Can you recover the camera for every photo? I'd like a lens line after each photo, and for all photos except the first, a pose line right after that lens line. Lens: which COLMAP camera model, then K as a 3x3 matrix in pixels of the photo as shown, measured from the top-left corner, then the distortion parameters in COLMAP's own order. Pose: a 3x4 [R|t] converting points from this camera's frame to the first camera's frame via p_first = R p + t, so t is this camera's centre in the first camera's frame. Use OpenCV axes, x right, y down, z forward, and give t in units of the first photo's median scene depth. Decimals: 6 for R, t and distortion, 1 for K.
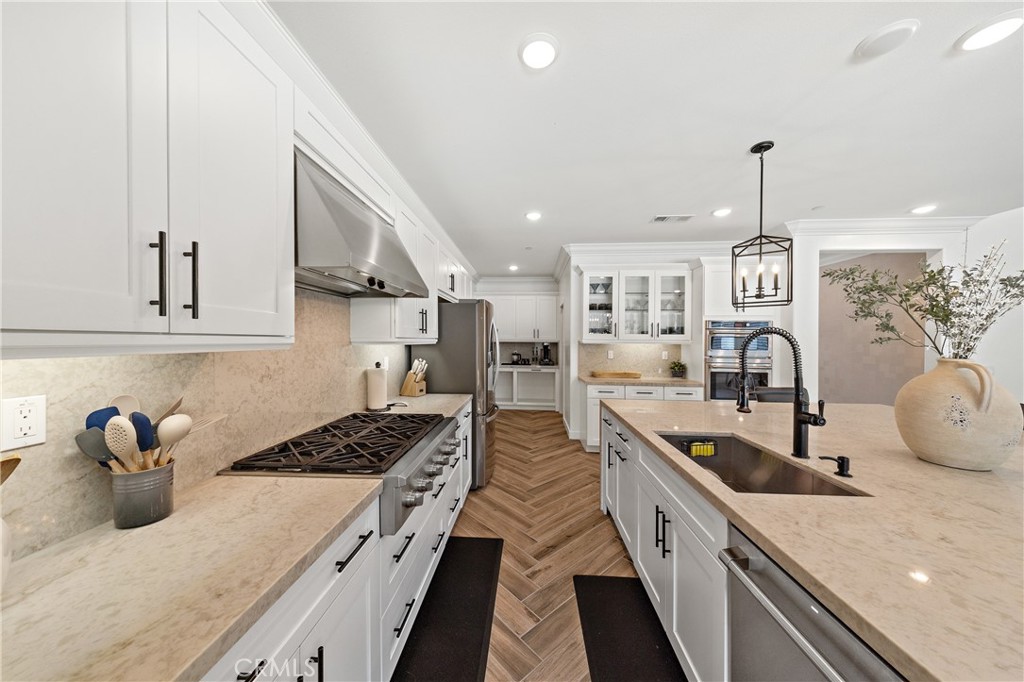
lens RADIAL K [[335.1, 0, 509.8], [0, 335.1, 341.5], [0, 0, 1]] dist [-0.000319, -0.000027]
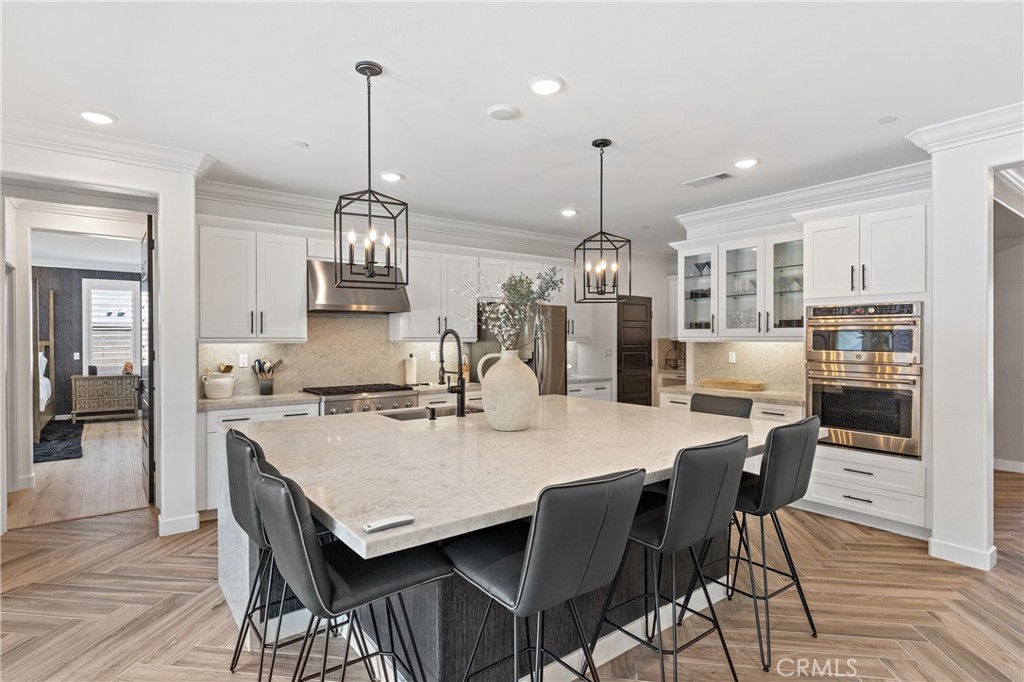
lens RADIAL K [[529.0, 0, 510.9], [0, 529.0, 342.3], [0, 0, 1]] dist [0.000395, -0.000068]
pose [[0.651497, -0.000940, -0.758651, 1.106155], [0.003958, 0.999990, 0.002160, 0.003872], [0.758641, -0.004410, 0.651494, -0.142067]]
